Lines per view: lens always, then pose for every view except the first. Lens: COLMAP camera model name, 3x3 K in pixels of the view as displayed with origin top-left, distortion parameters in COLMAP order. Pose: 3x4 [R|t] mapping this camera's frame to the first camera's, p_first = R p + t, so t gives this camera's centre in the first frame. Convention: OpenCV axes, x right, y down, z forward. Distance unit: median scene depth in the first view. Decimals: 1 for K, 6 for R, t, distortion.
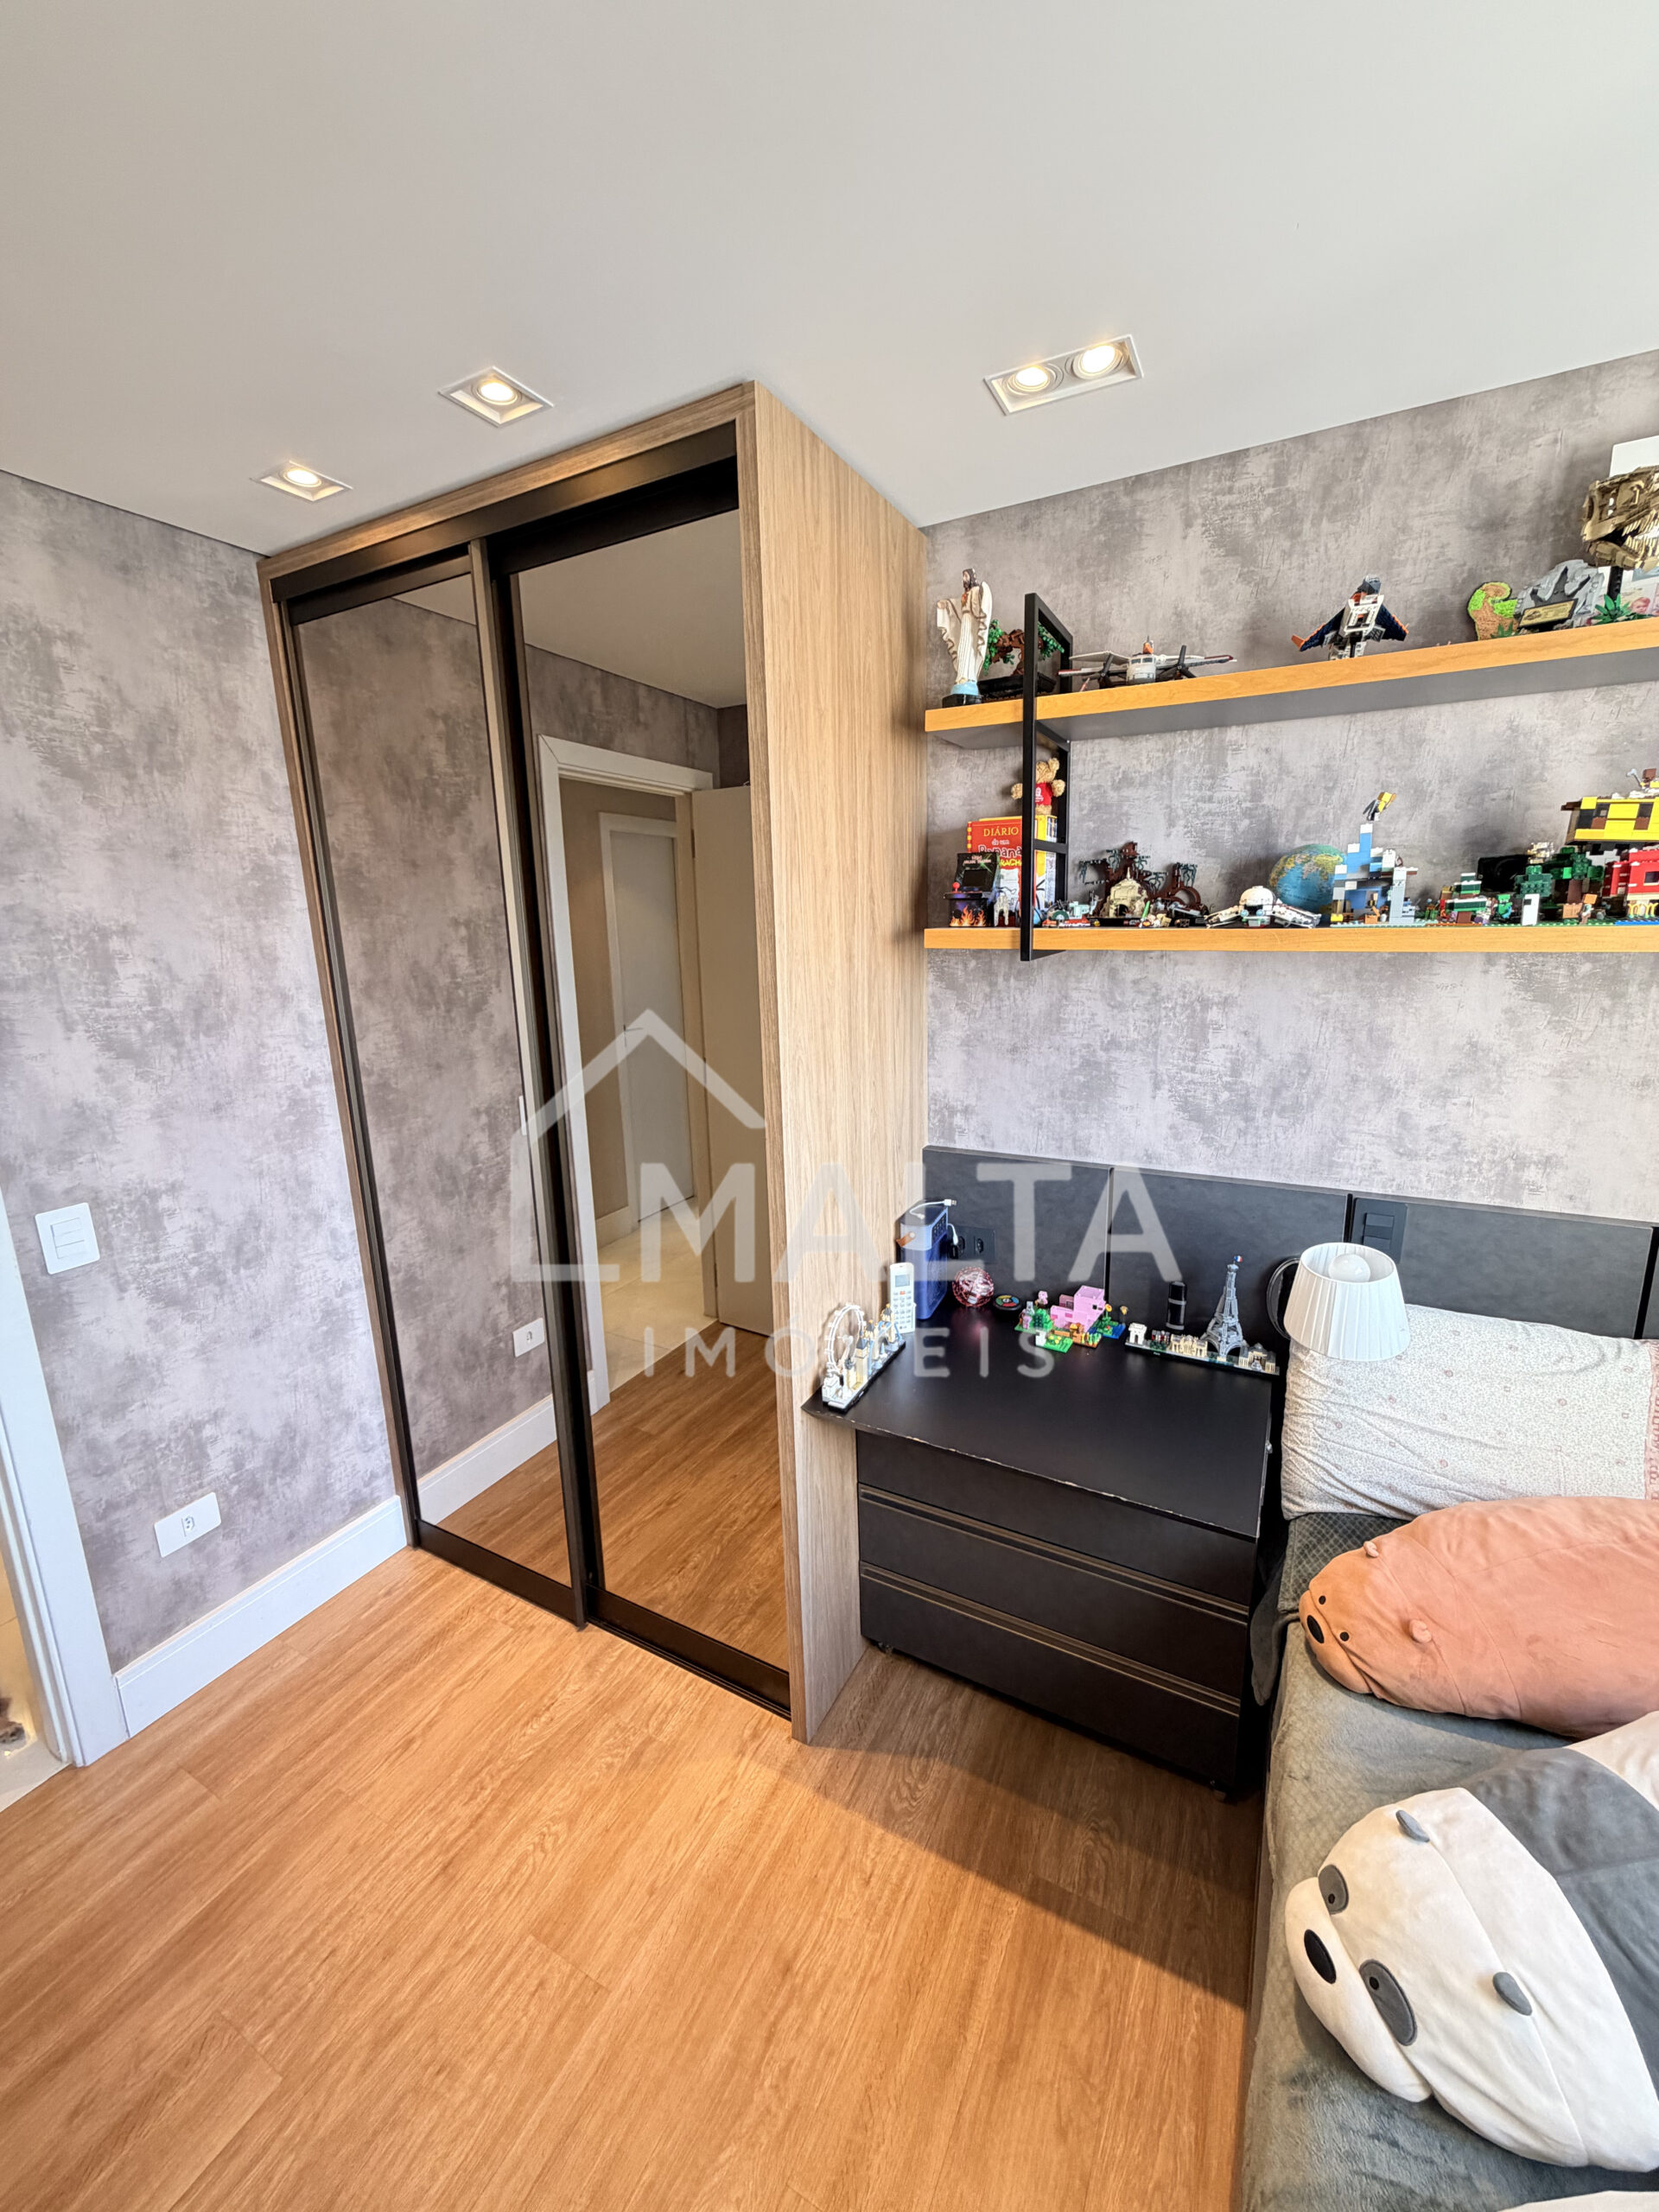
lens RADIAL K [[883.2, 0, 826.7], [0, 883.2, 1101.1], [0, 0, 1]] dist [0.000767, 0.000275]
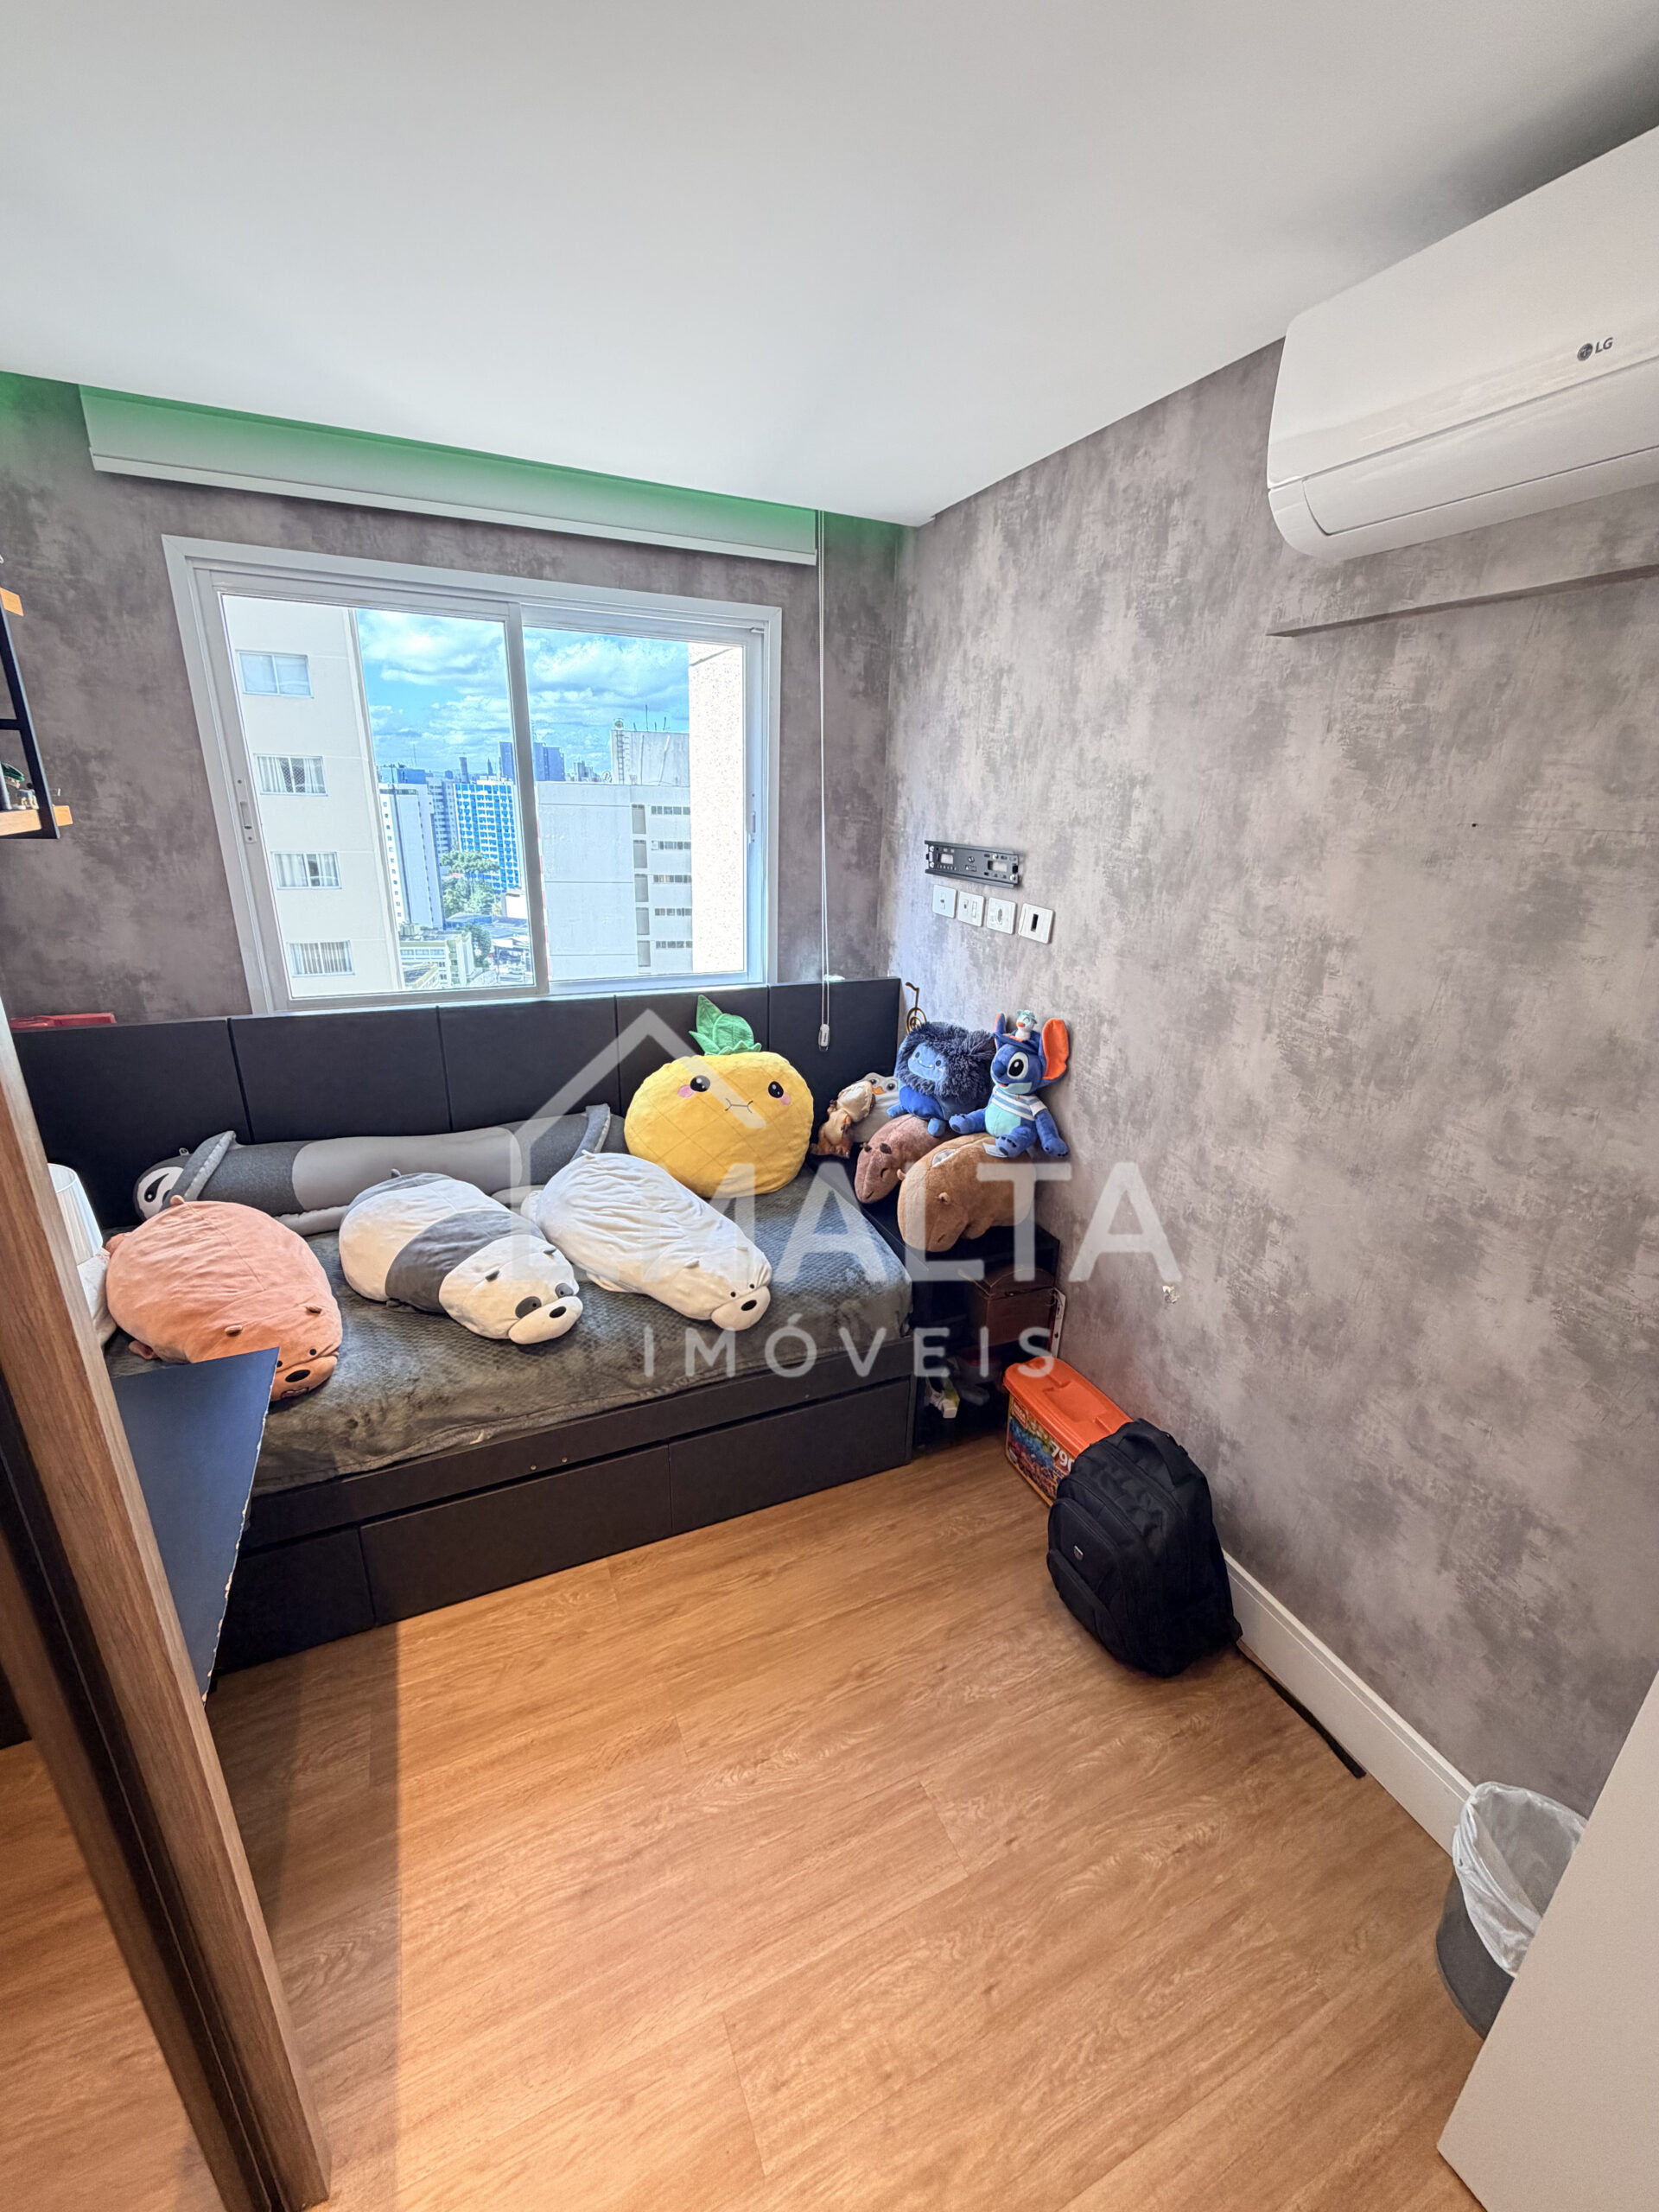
lens RADIAL K [[883.2, 0, 826.7], [0, 883.2, 1101.1], [0, 0, 1]] dist [0.000767, 0.000275]
pose [[-0.797036, -0.201625, 0.569280, -0.650379], [0.116228, 0.873793, 0.472205, -0.250013], [-0.592642, 0.442531, -0.673010, 1.105436]]
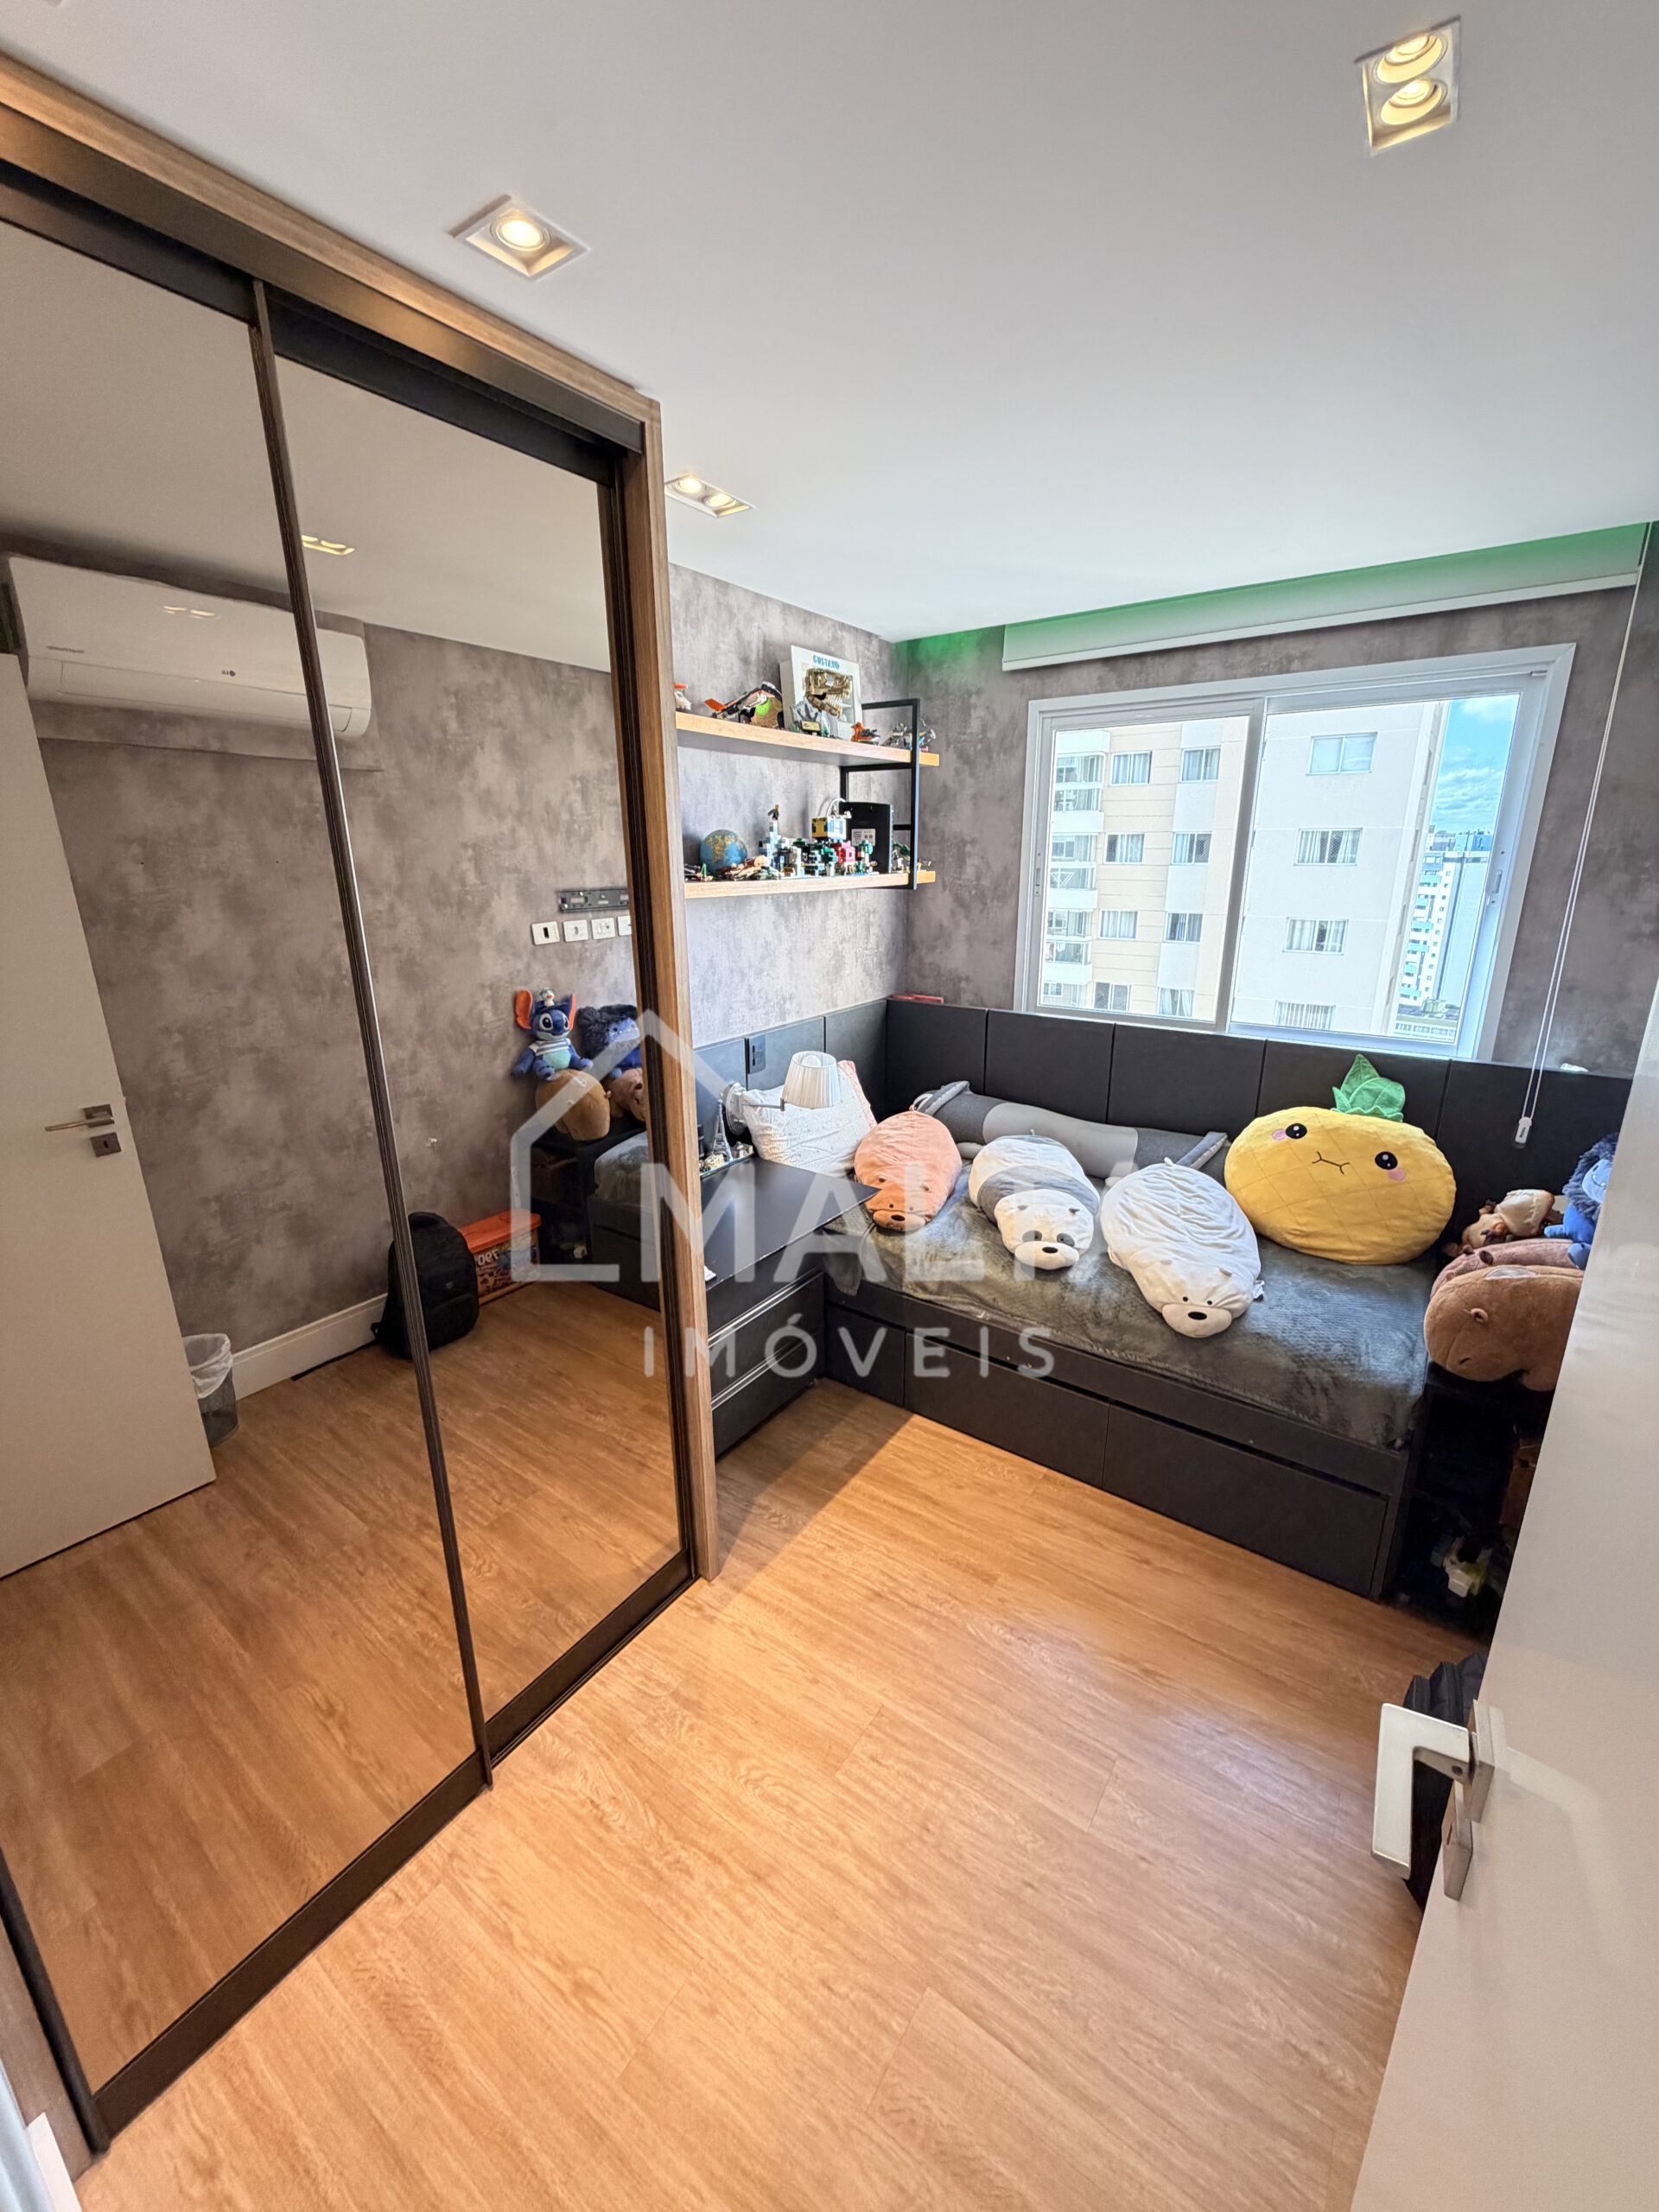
lens RADIAL K [[883.2, 0, 826.7], [0, 883.2, 1101.1], [0, 0, 1]] dist [0.000767, 0.000275]
pose [[0.123057, -0.251884, 0.959902, -1.248592], [0.213727, 0.951282, 0.222223, -0.145276], [-0.969112, 0.177811, 0.170897, 0.679744]]
